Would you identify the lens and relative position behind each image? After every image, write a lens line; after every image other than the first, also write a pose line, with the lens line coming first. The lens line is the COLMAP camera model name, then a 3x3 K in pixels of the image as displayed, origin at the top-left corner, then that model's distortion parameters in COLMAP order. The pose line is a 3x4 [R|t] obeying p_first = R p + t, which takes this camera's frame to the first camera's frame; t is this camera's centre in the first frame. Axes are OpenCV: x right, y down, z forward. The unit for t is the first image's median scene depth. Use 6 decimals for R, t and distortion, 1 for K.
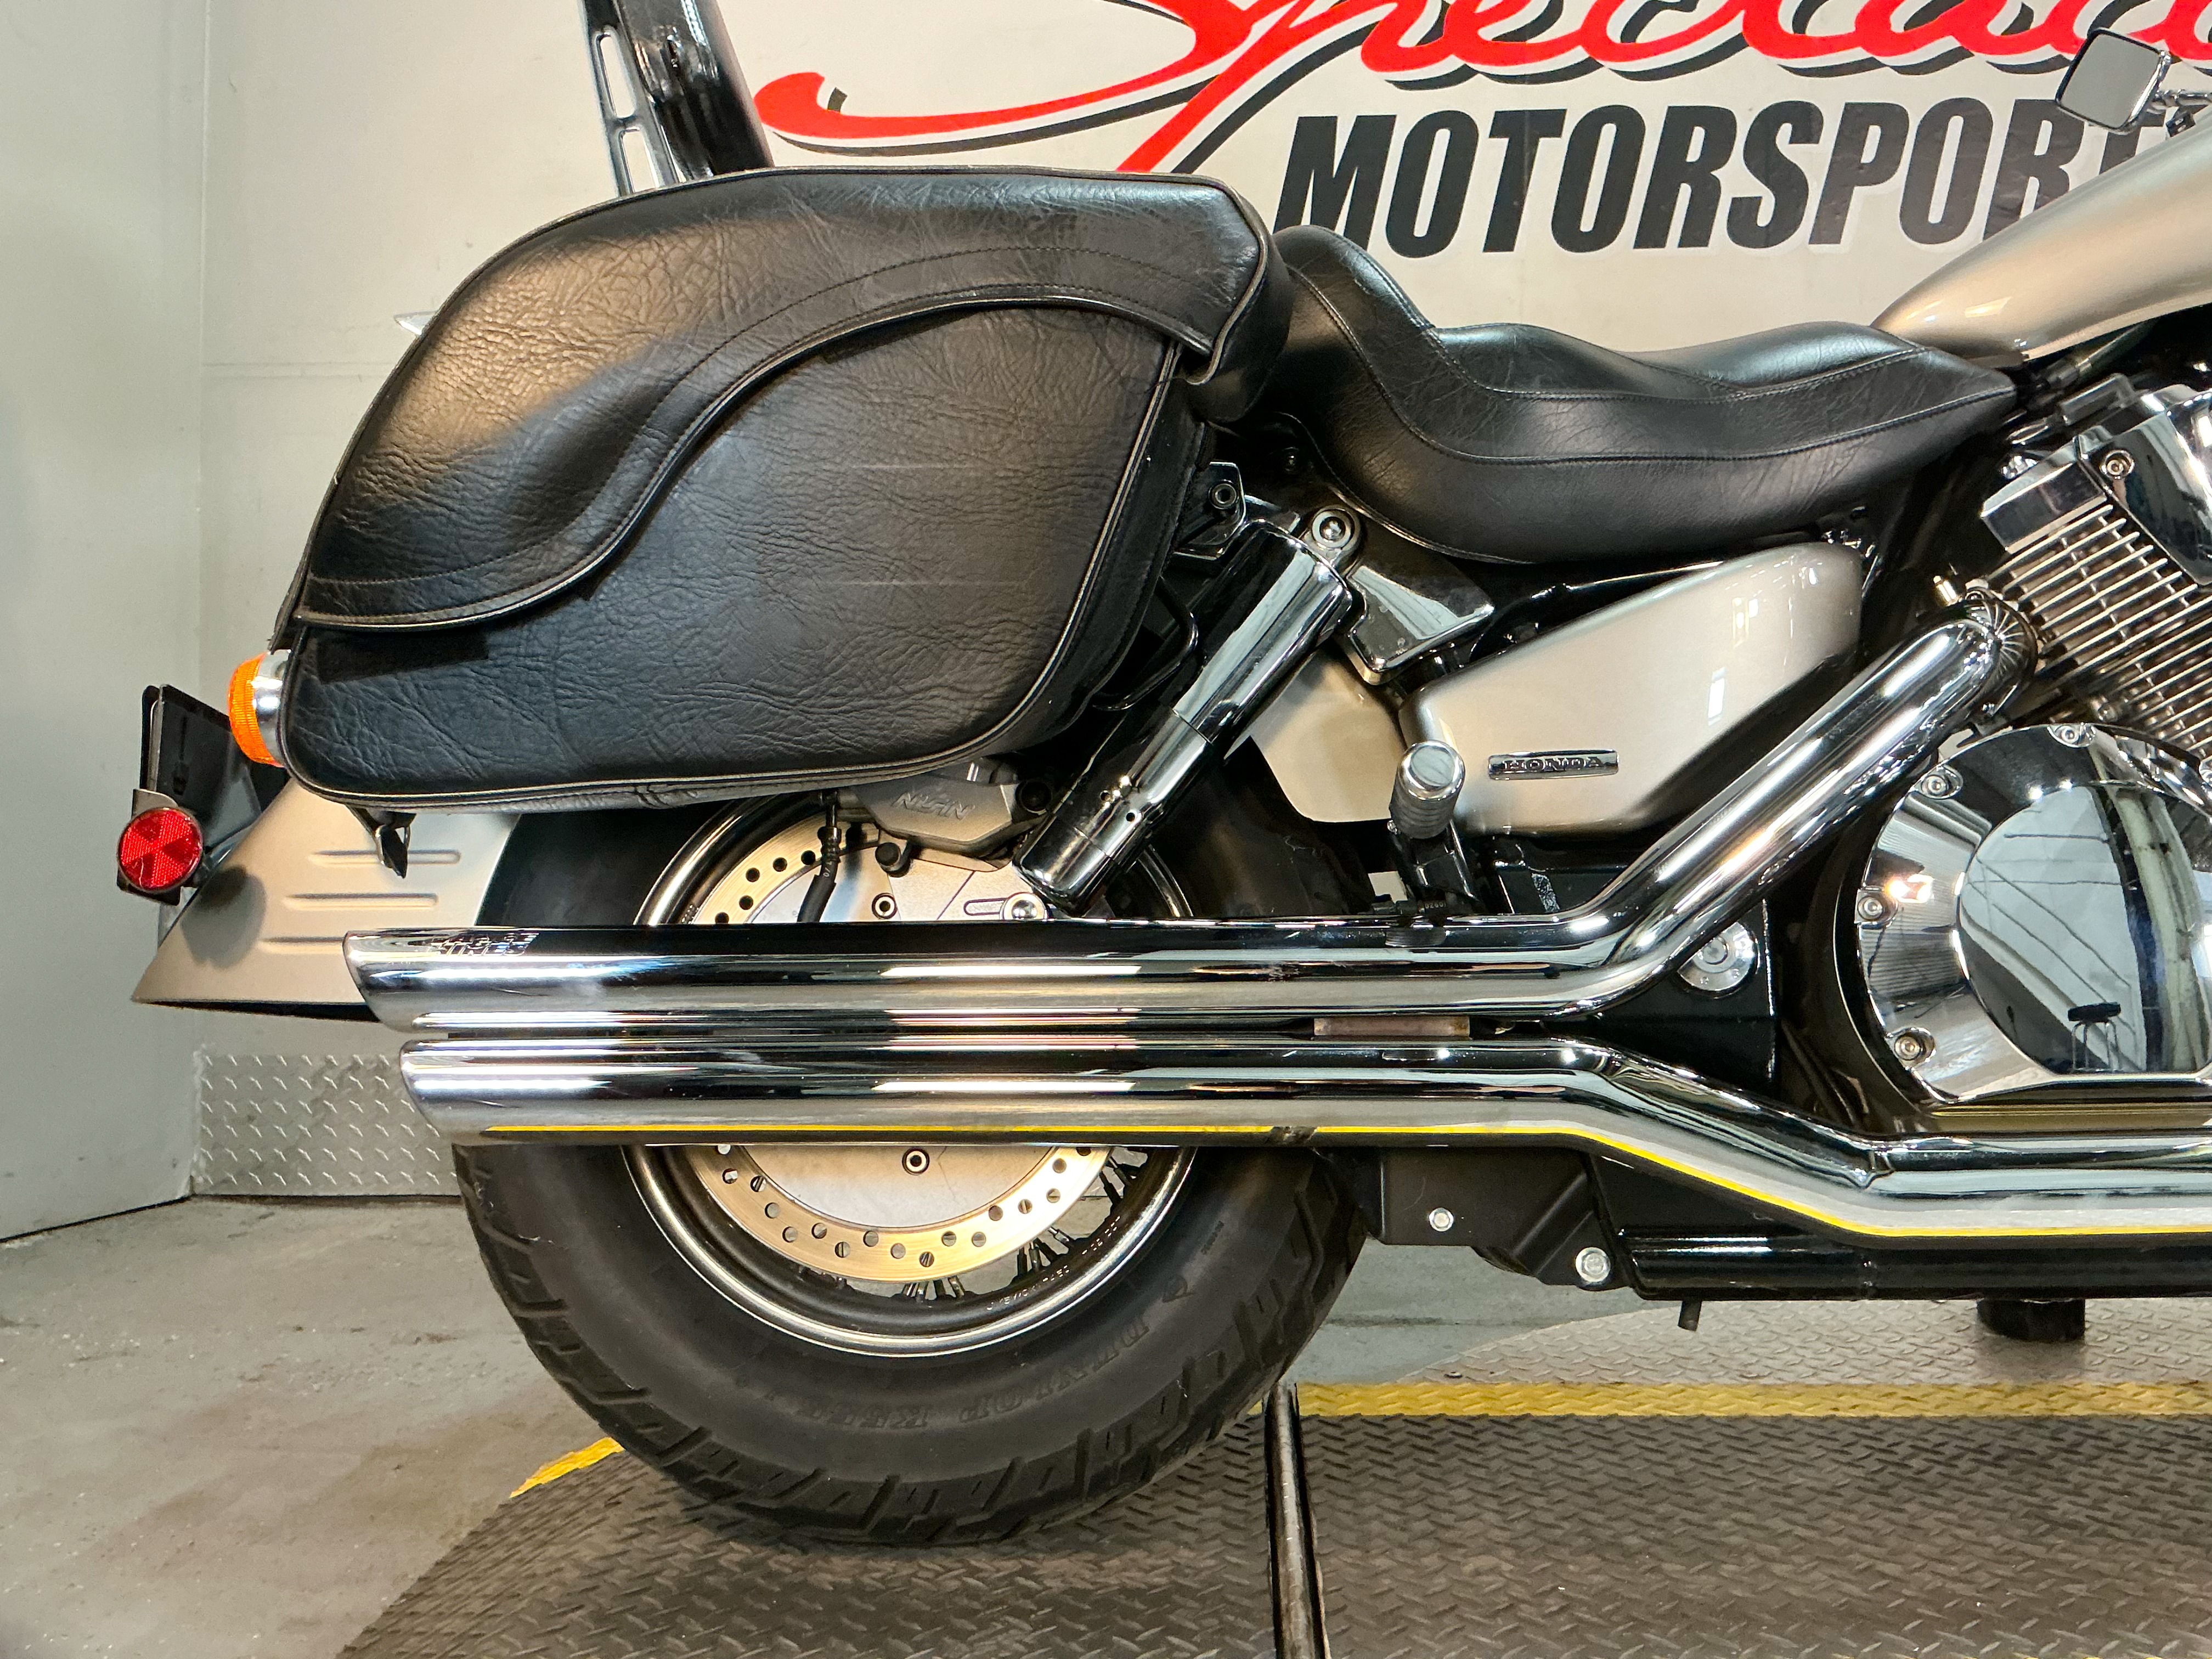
lens RADIAL K [[1996.6, 0, 1106.0], [0, 1996.6, 829.5], [0, 0, 1]] dist [0.141702, -0.304043]
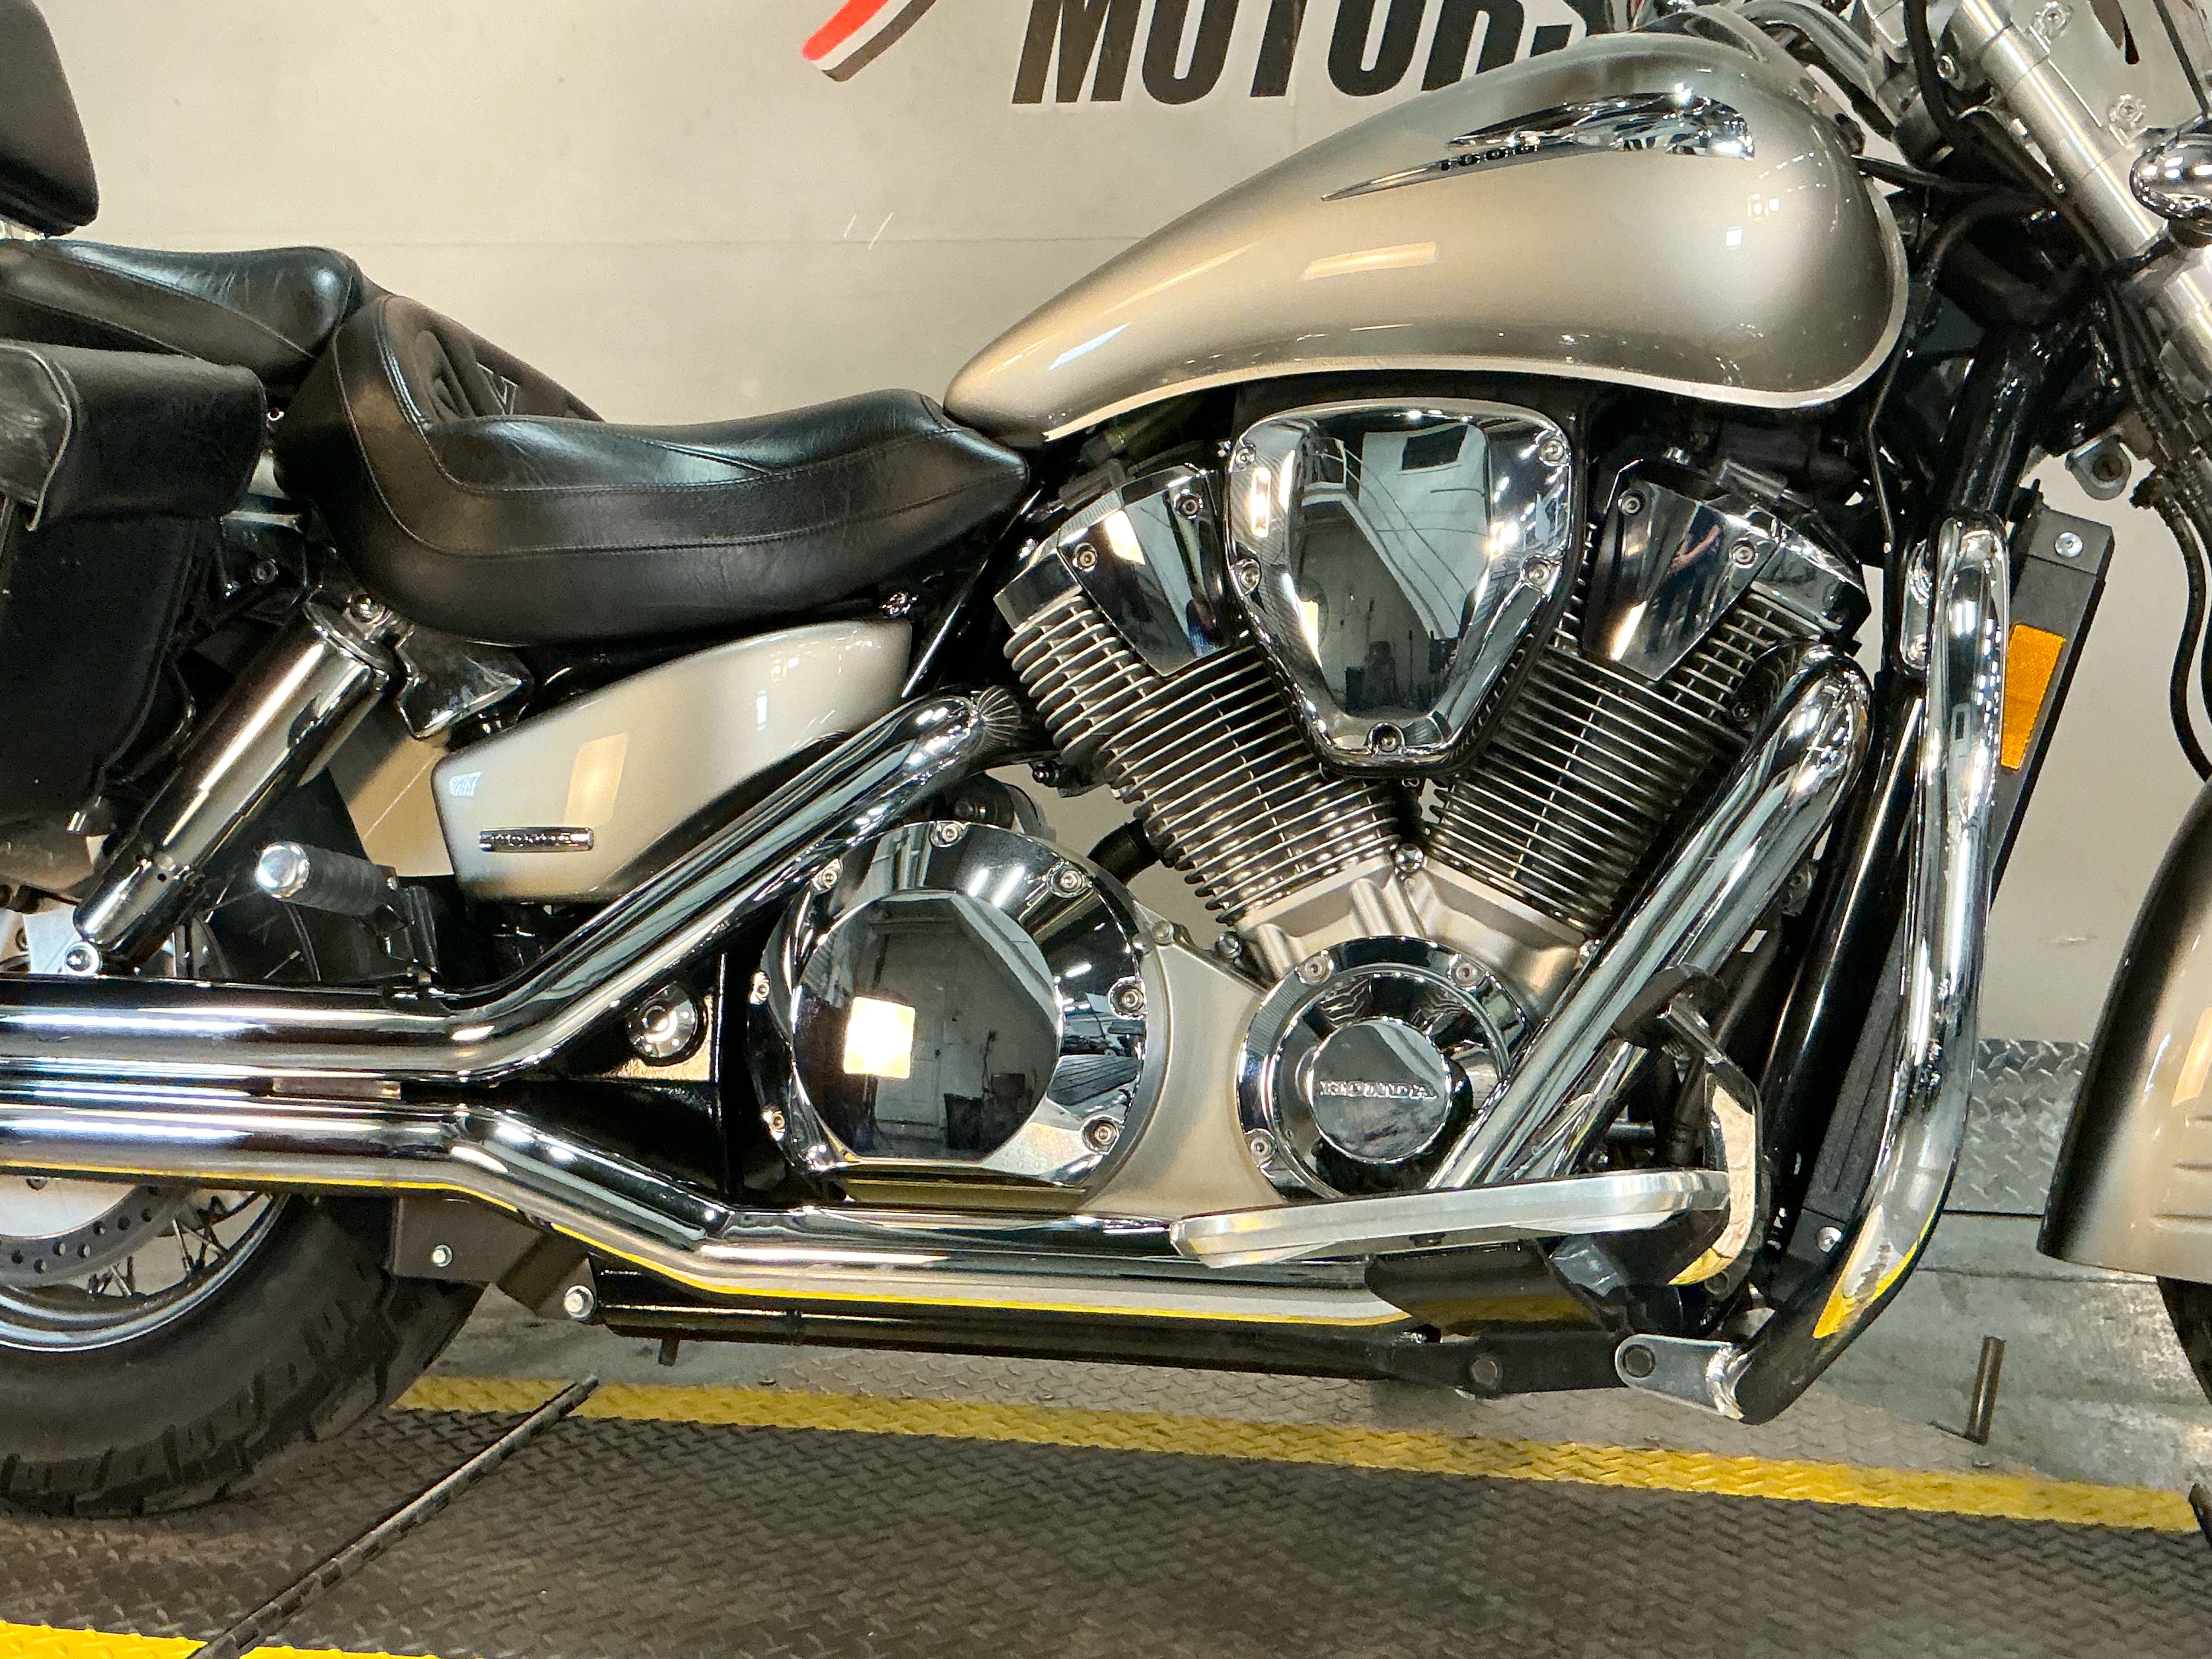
lens RADIAL K [[2548.8, 0, 1102.7], [0, 2548.8, 822.9], [0, 0, 1]] dist [0.172384, -0.379836]
pose [[0.985600, 0.024361, -0.167327, 0.663154], [-0.010458, 0.996455, 0.083472, -0.140311], [0.168768, -0.080520, 0.982361, -0.253481]]
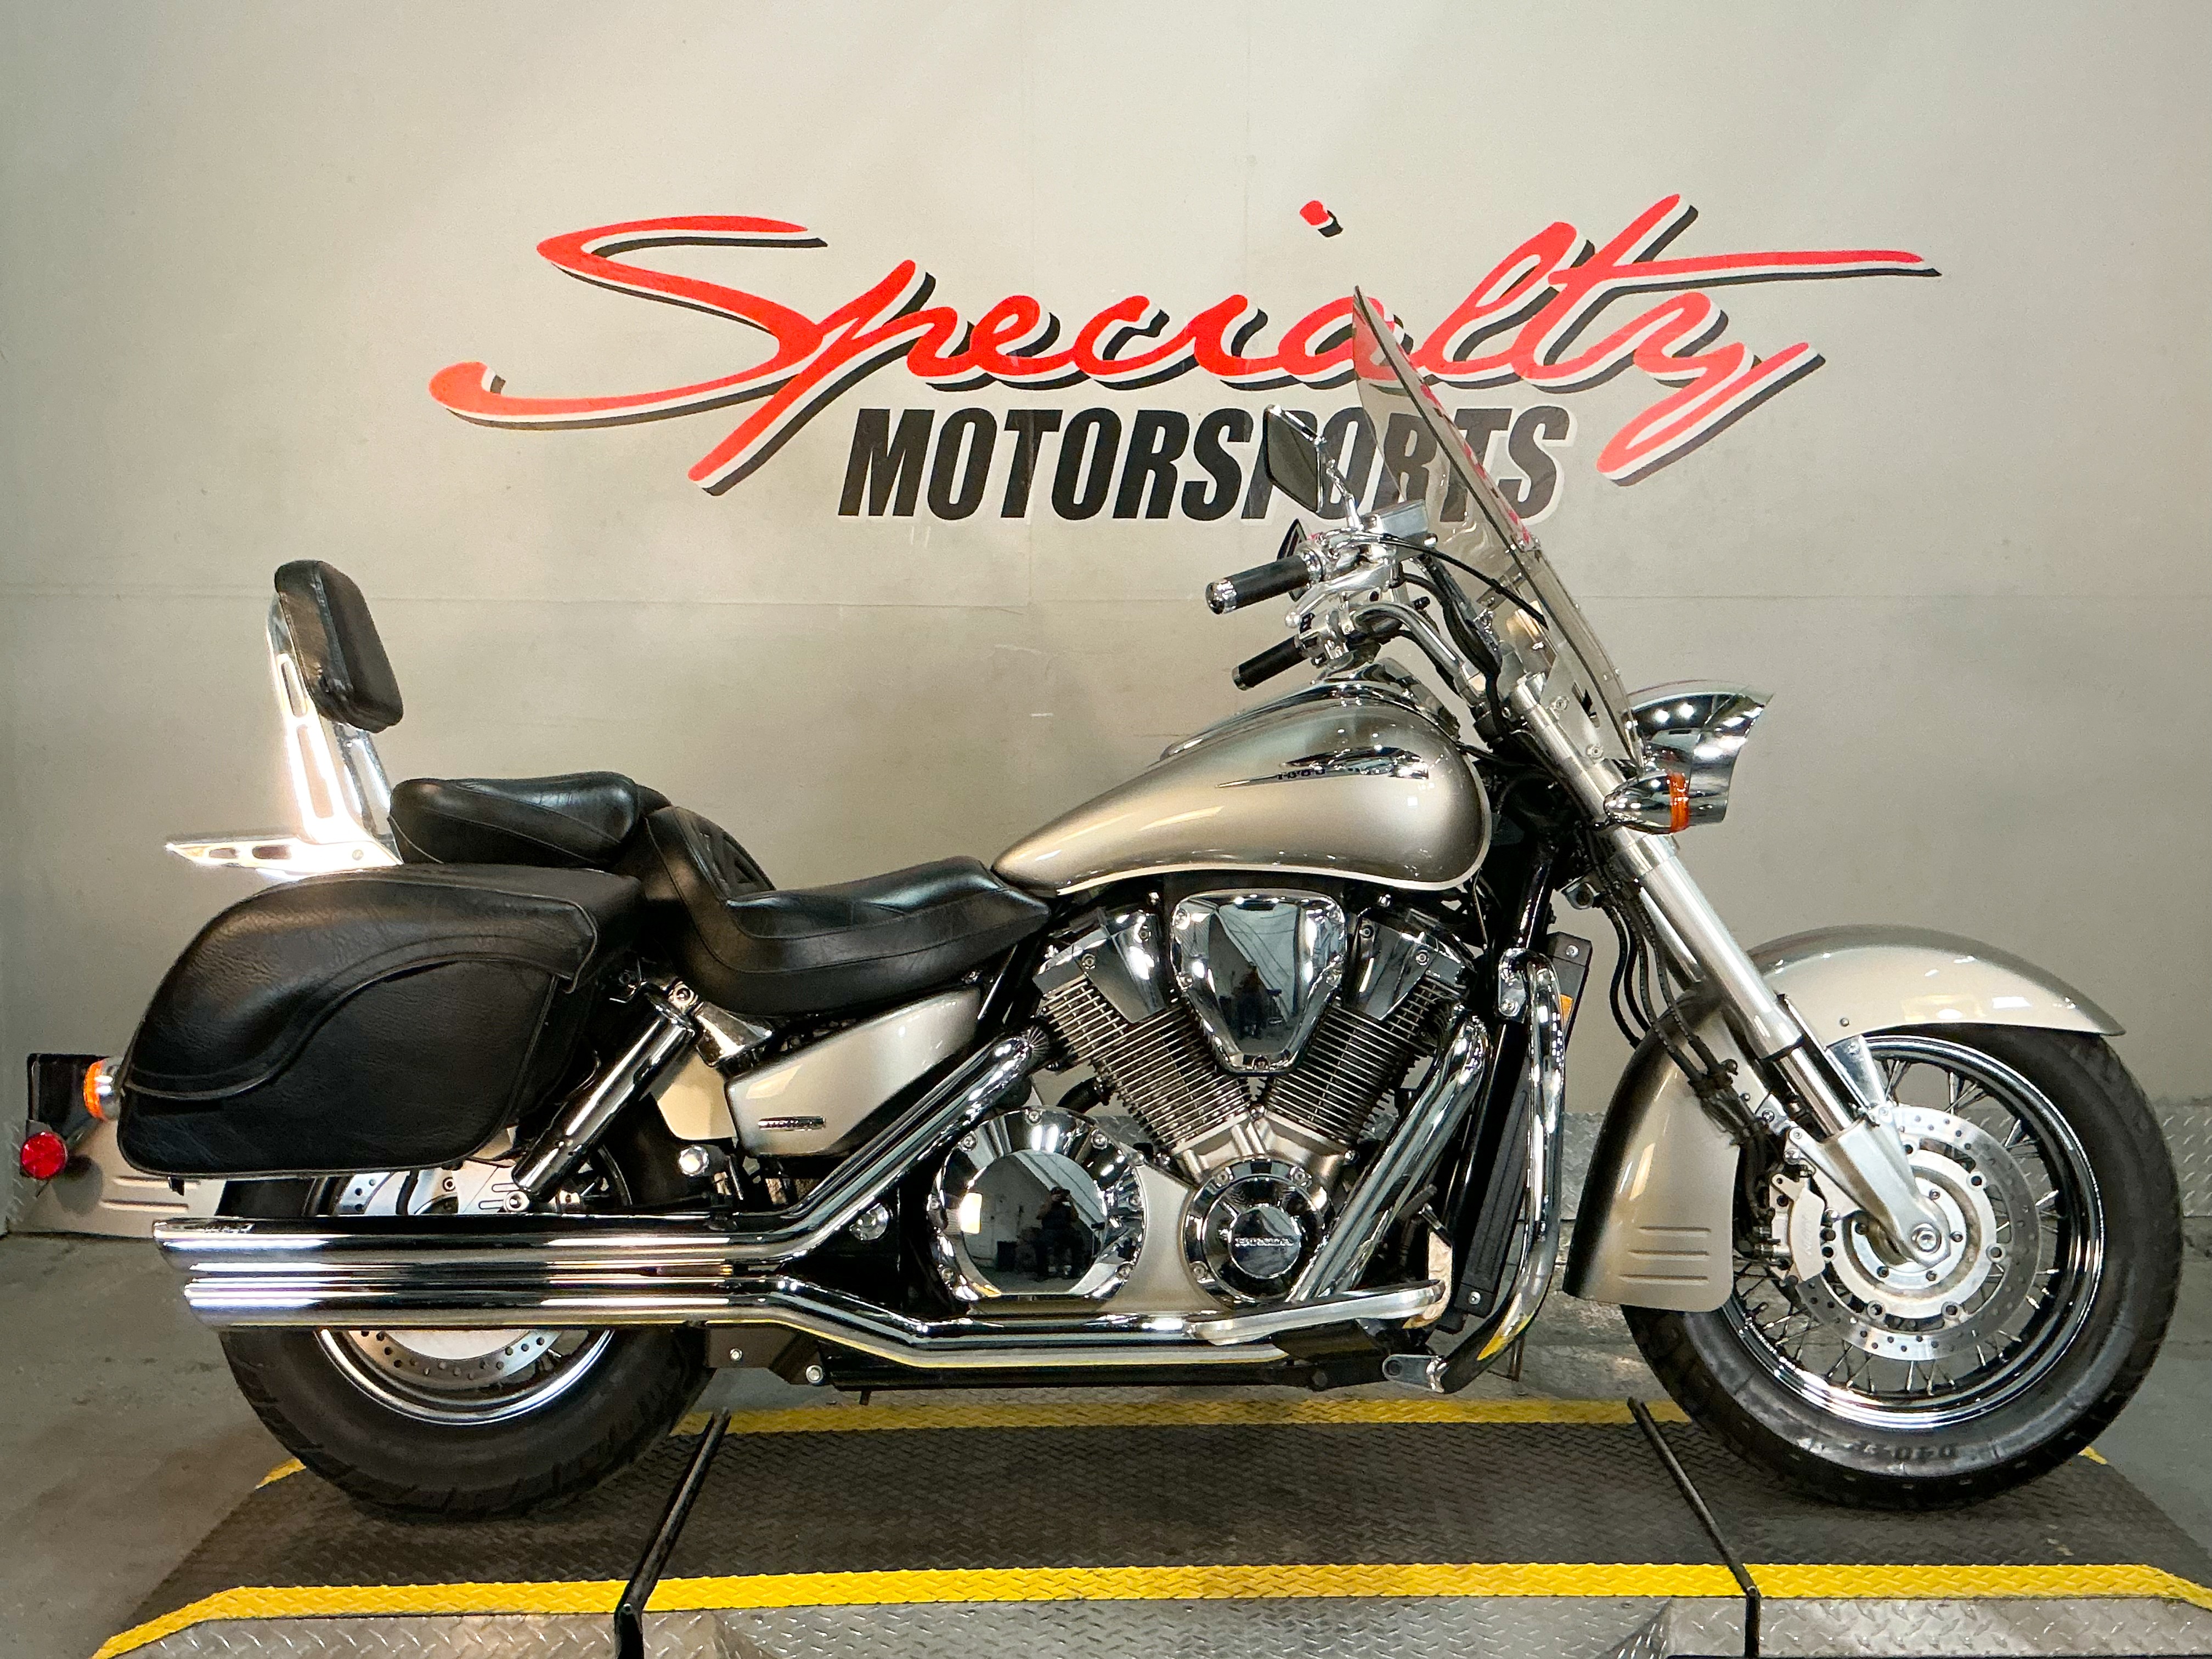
lens RADIAL K [[2299.4, 0, 1106.0], [0, 2299.4, 829.5], [0, 0, 1]] dist [0.169506, -0.363925]
pose [[0.998469, -0.002747, 0.055254, 0.358433], [-0.002403, 0.995670, 0.092924, -0.467141], [-0.055270, -0.092914, 0.994139, -1.082720]]
